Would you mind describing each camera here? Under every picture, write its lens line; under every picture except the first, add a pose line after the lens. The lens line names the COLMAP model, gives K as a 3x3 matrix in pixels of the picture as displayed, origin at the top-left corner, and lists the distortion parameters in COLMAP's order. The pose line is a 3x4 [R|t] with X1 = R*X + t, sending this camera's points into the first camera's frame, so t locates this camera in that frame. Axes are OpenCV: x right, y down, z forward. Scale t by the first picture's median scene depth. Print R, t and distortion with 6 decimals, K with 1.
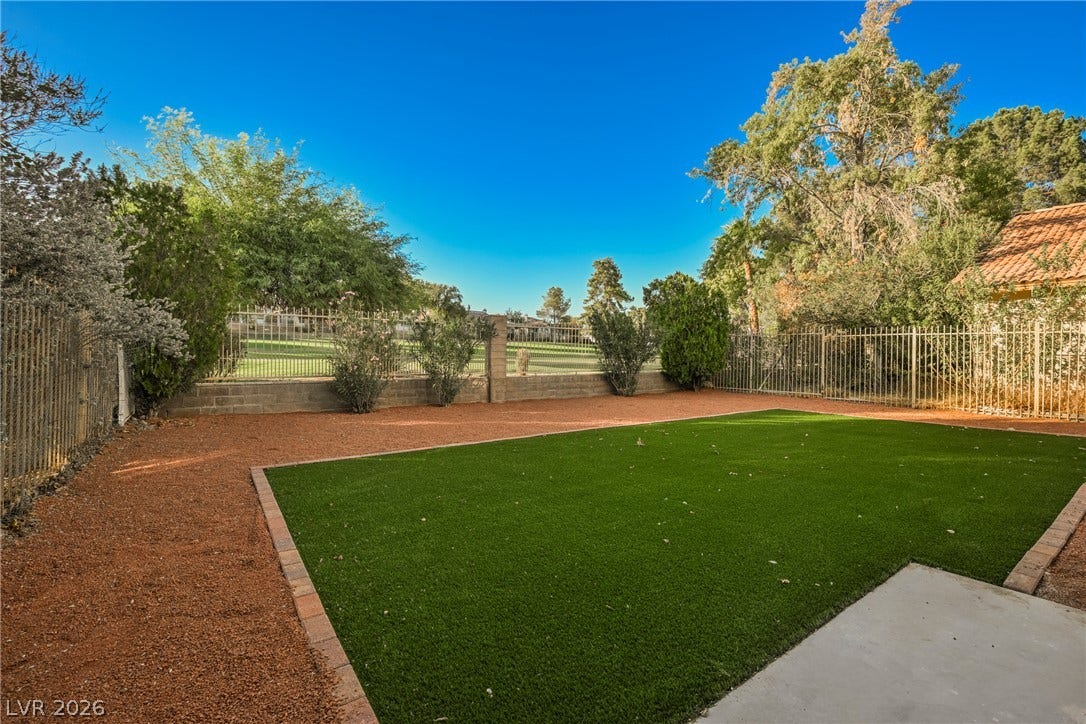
lens RADIAL K [[426.3, 0, 545.8], [0, 426.3, 360.7], [0, 0, 1]] dist [-0.000907, -0.000038]
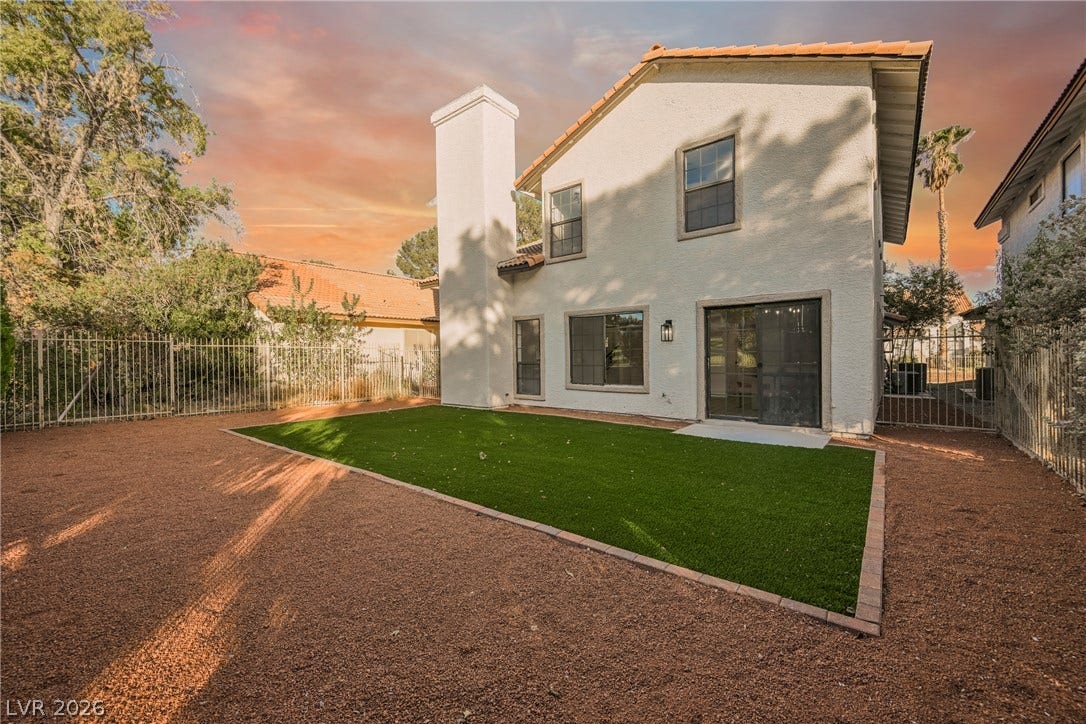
lens RADIAL K [[426.3, 0, 545.8], [0, 426.3, 360.7], [0, 0, 1]] dist [-0.000907, -0.000038]
pose [[-0.310815, -0.016211, 0.950332, -0.437519], [0.007429, 0.999783, 0.019484, -0.038508], [-0.950441, 0.013116, -0.310627, 0.571566]]
